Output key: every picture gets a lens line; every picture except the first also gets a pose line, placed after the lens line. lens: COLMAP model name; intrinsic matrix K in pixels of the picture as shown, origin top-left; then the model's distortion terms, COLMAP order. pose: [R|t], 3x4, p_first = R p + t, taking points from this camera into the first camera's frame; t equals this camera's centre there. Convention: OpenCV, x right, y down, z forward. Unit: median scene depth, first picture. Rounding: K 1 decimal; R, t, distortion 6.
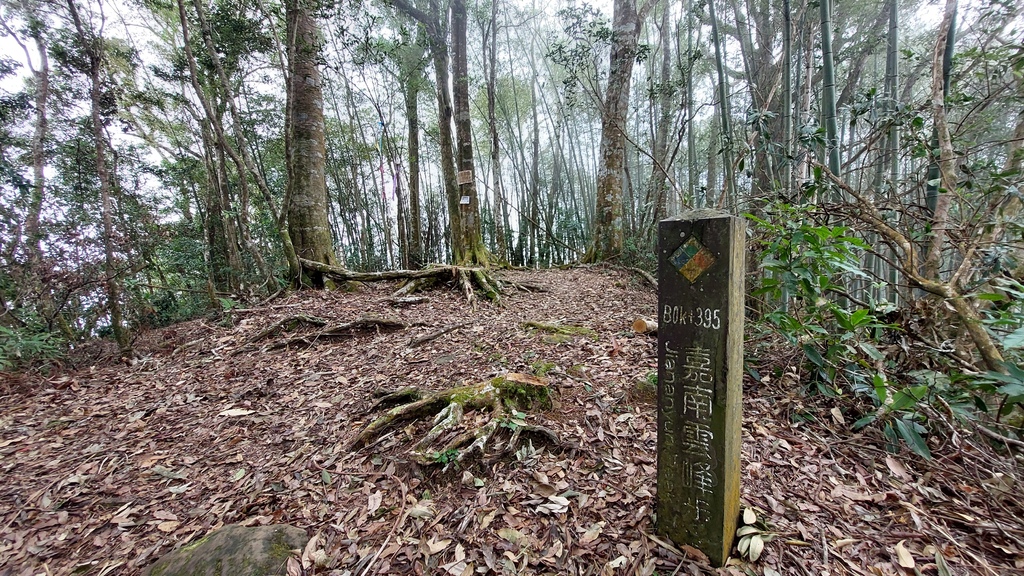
lens RADIAL K [[399.8, 0, 512.0], [0, 399.8, 288.0], [0, 0, 1]] dist [-0.016139, -0.000487]
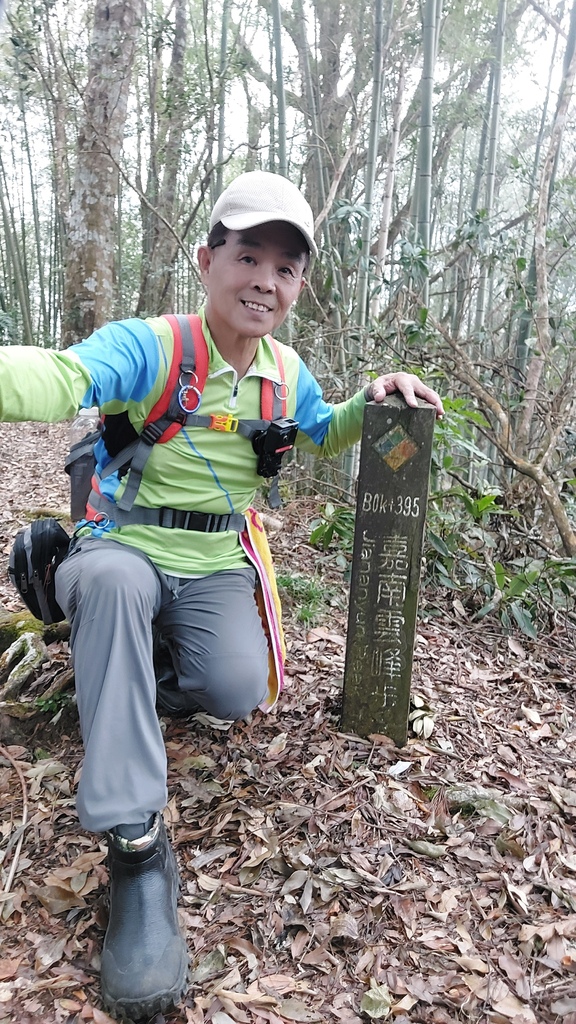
lens RADIAL K [[679.8, 0, 288.0], [0, 679.8, 512.0], [0, 0, 1]] dist [0.051263, 0.000674]
pose [[0.871162, -0.008824, 0.490916, -0.495051], [-0.036604, 0.995889, 0.082857, -0.033668], [-0.489629, -0.090151, 0.867258, -0.283435]]
